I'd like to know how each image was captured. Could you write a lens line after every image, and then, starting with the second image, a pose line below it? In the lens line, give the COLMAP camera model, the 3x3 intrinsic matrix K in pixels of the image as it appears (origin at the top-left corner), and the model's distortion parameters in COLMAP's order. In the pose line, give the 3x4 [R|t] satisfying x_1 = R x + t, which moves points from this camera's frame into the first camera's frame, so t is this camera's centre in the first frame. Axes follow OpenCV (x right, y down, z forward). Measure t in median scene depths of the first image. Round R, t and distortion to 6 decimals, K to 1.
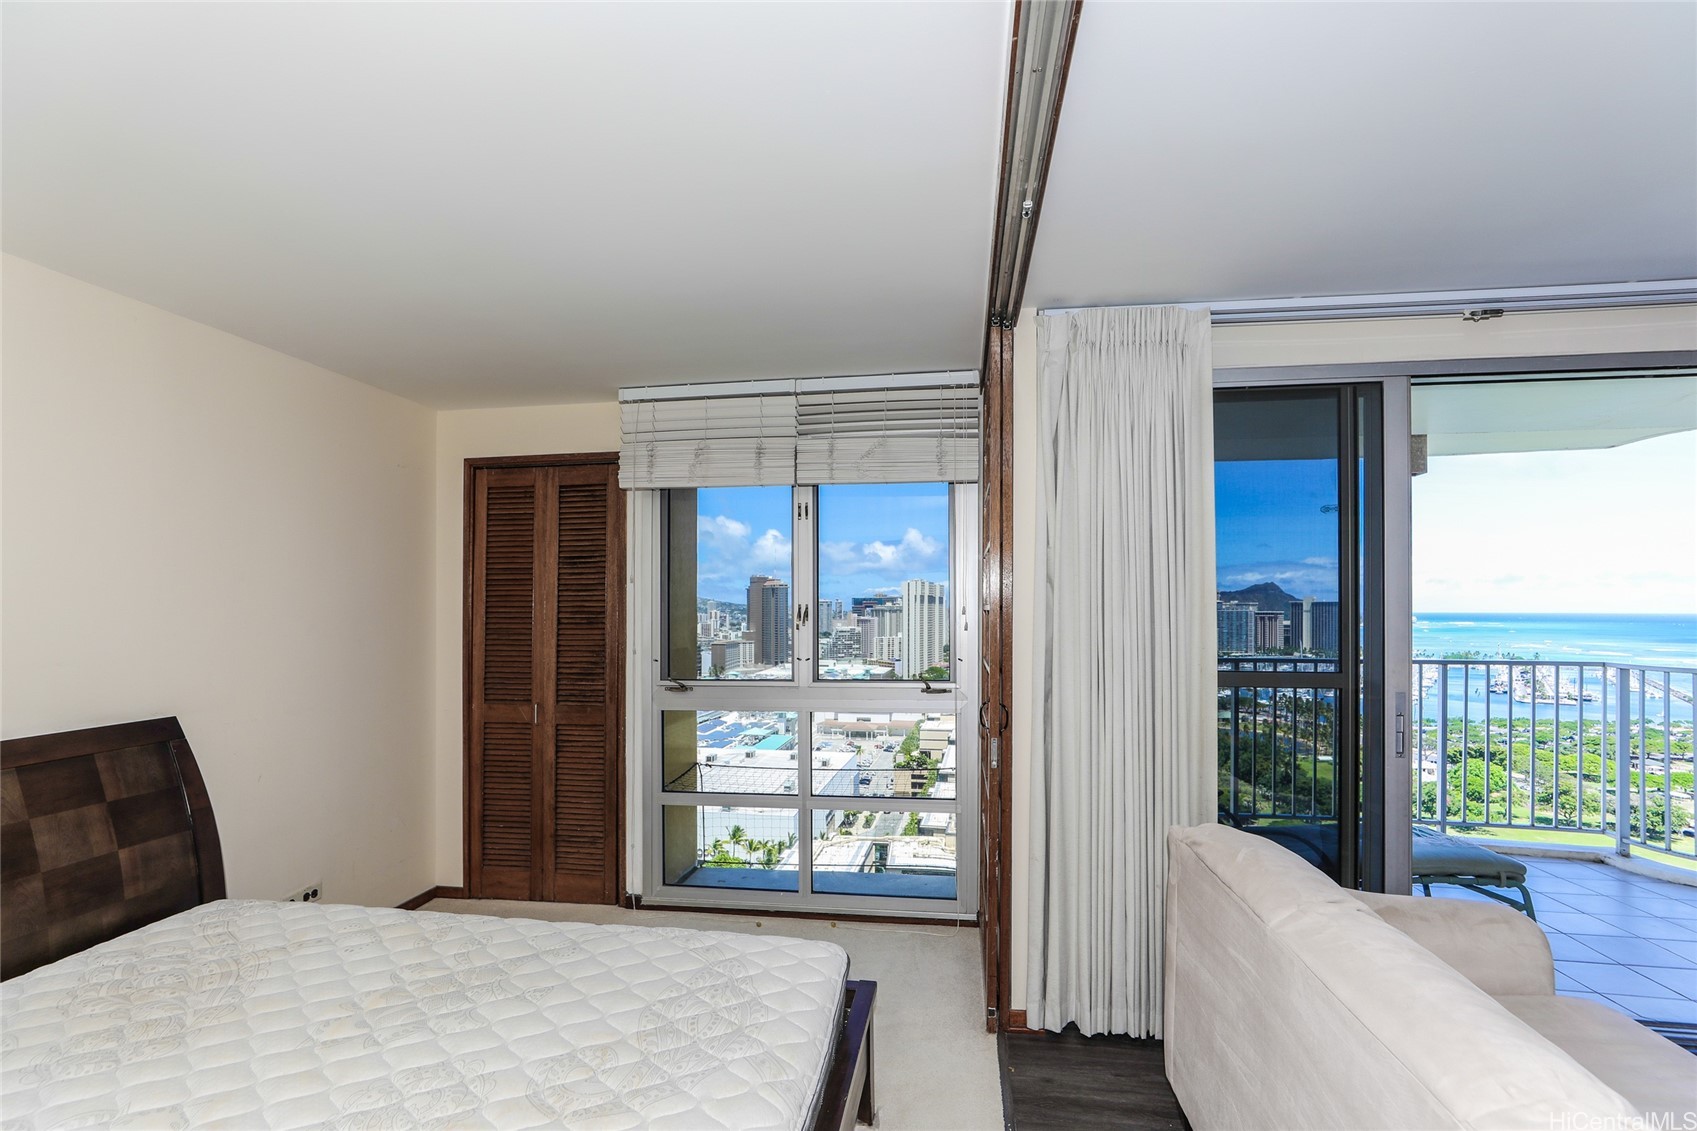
lens RADIAL K [[787.2, 0, 833.9], [0, 787.2, 609.6], [0, 0, 1]] dist [-0.003560, 0.000735]
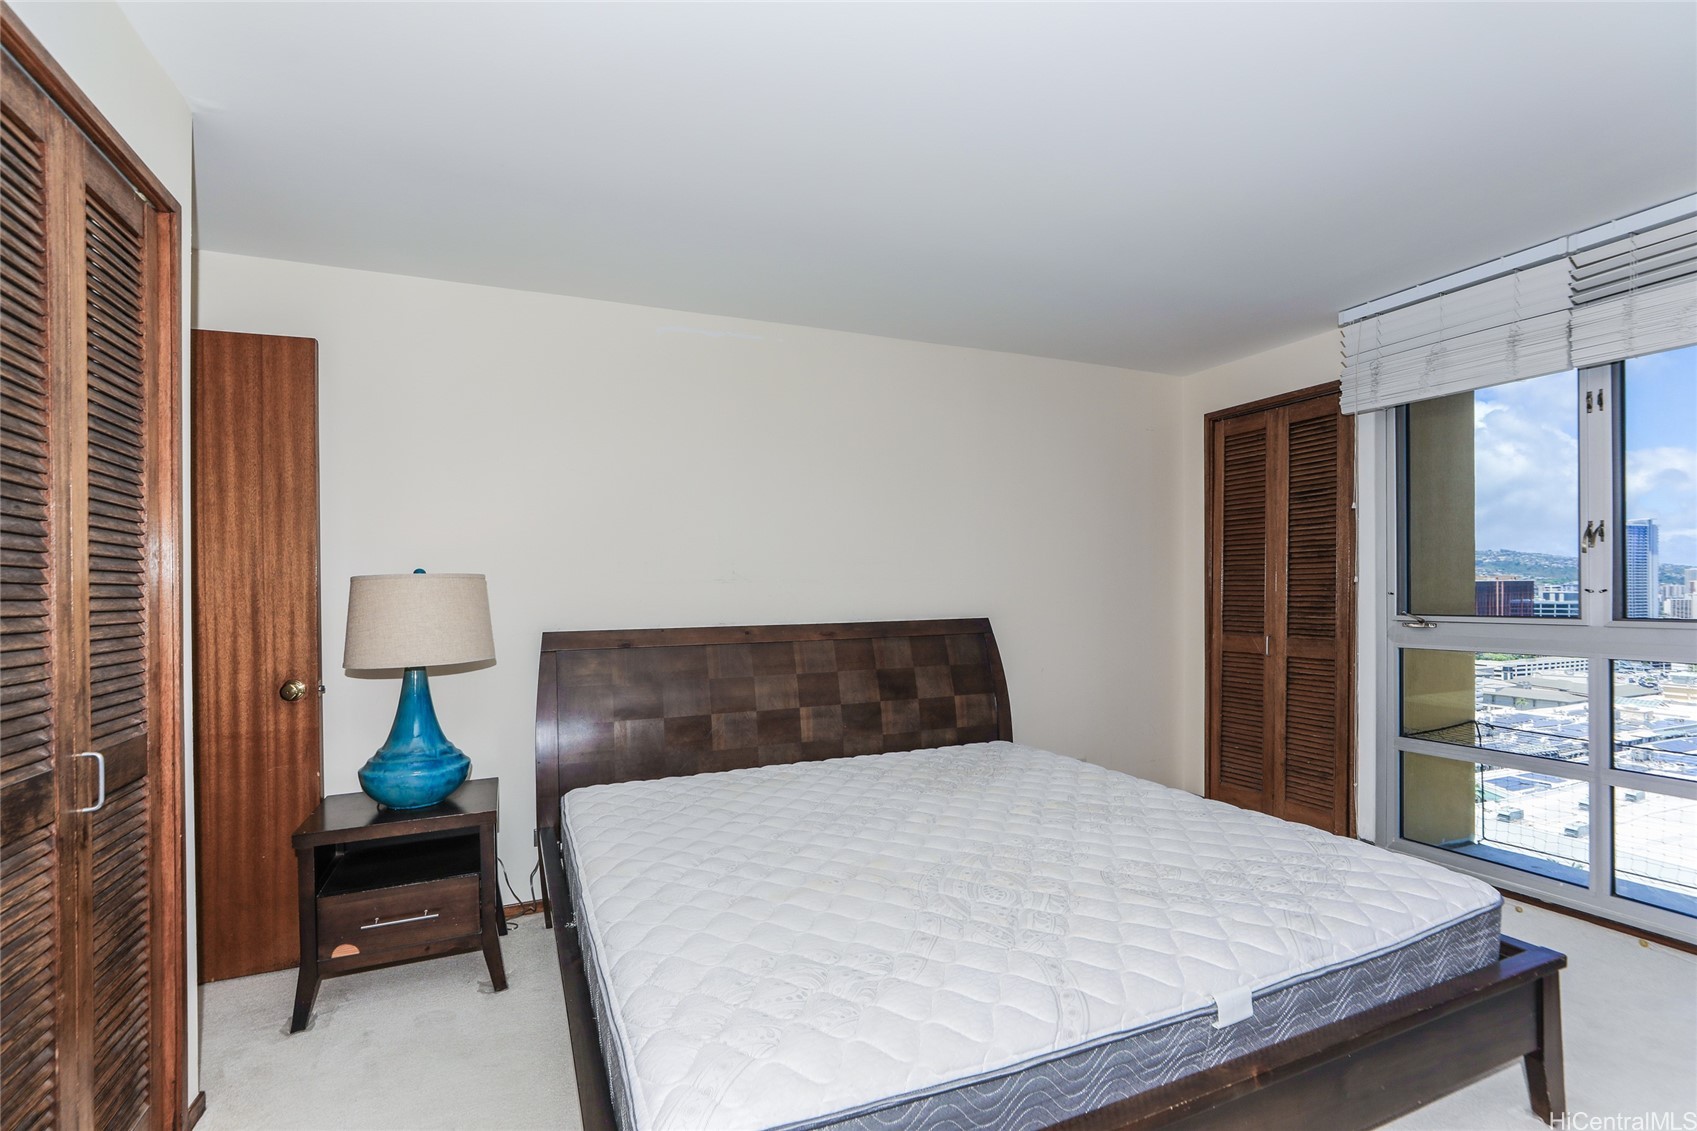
lens RADIAL K [[784.5, 0, 840.4], [0, 784.5, 577.0], [0, 0, 1]] dist [-0.004231, 0.000007]
pose [[0.544575, -0.010851, -0.838642, 0.192491], [0.008712, 0.999936, -0.007281, 0.045756], [0.838667, -0.003341, 0.544635, -0.042717]]
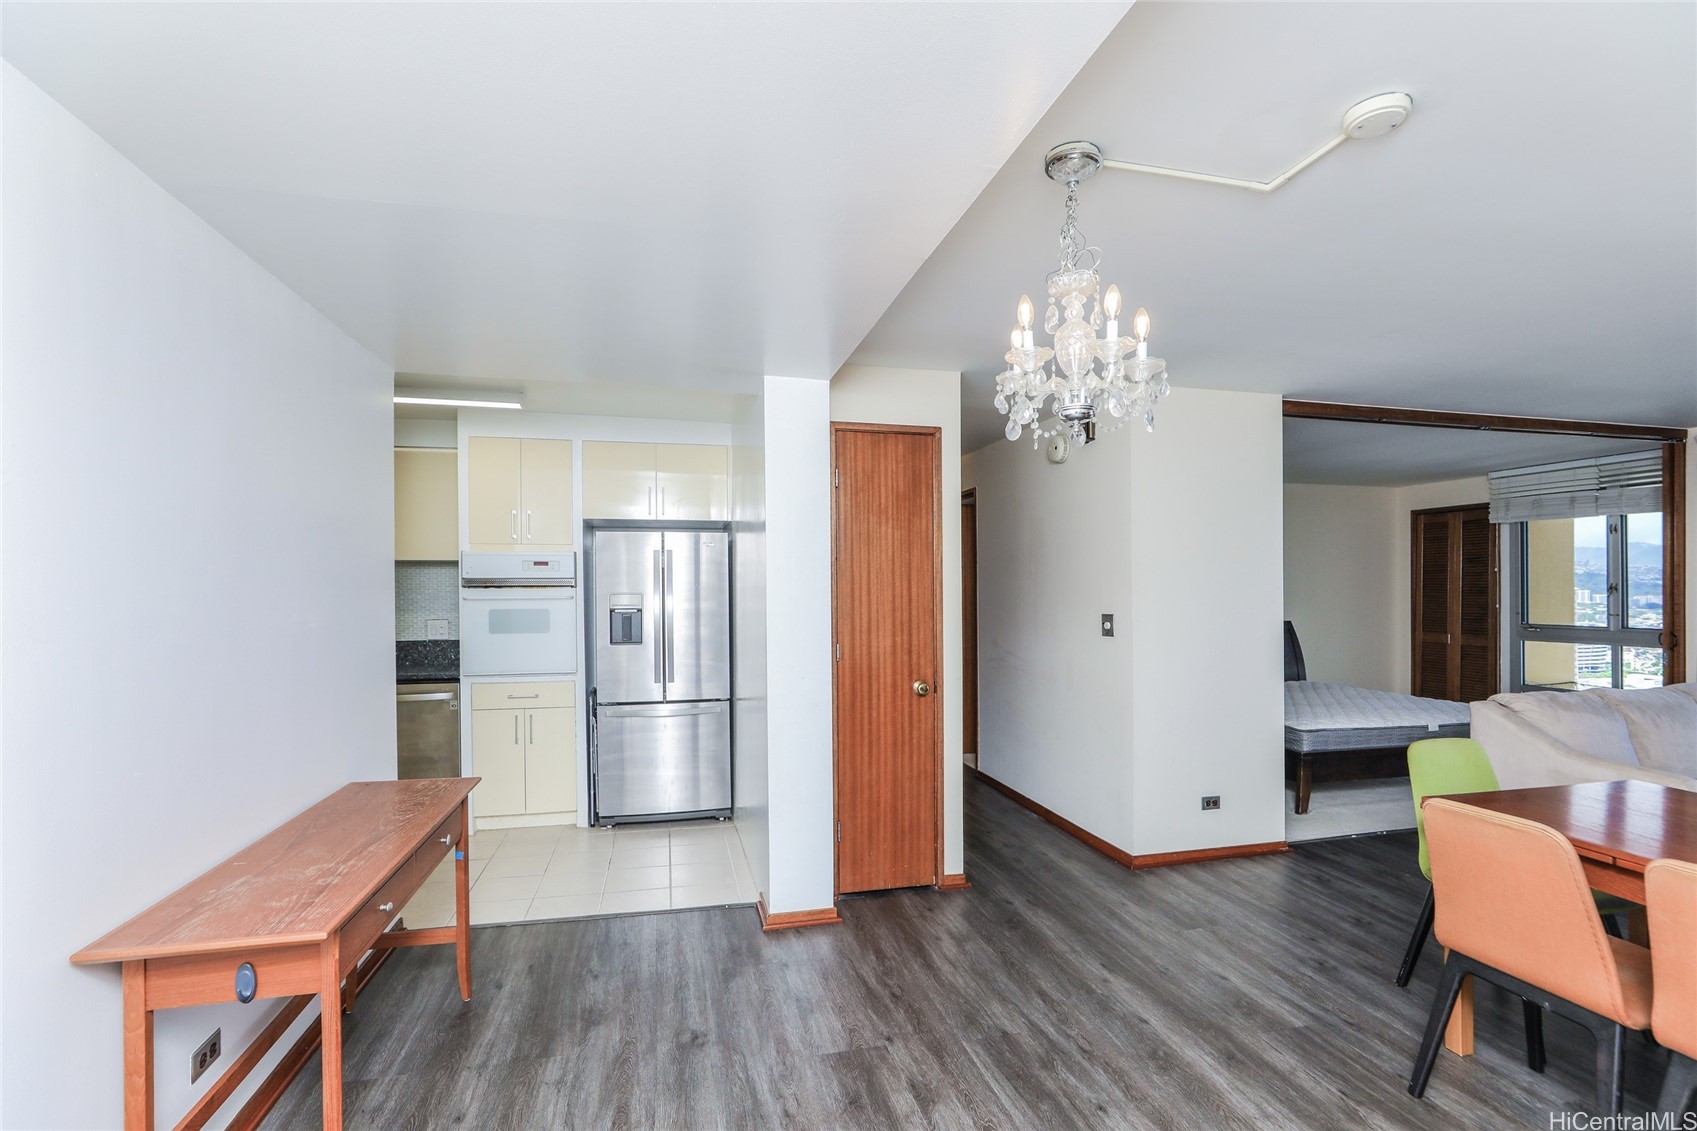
lens RADIAL K [[758.0, 0, 842.2], [0, 758.0, 575.5], [0, 0, 1]] dist [0.000939, 0.000502]
pose [[0.367928, -0.011954, -0.929777, 0.853407], [0.005479, 0.999928, -0.010688, -0.014215], [0.929838, -0.001161, 0.367967, -1.140668]]
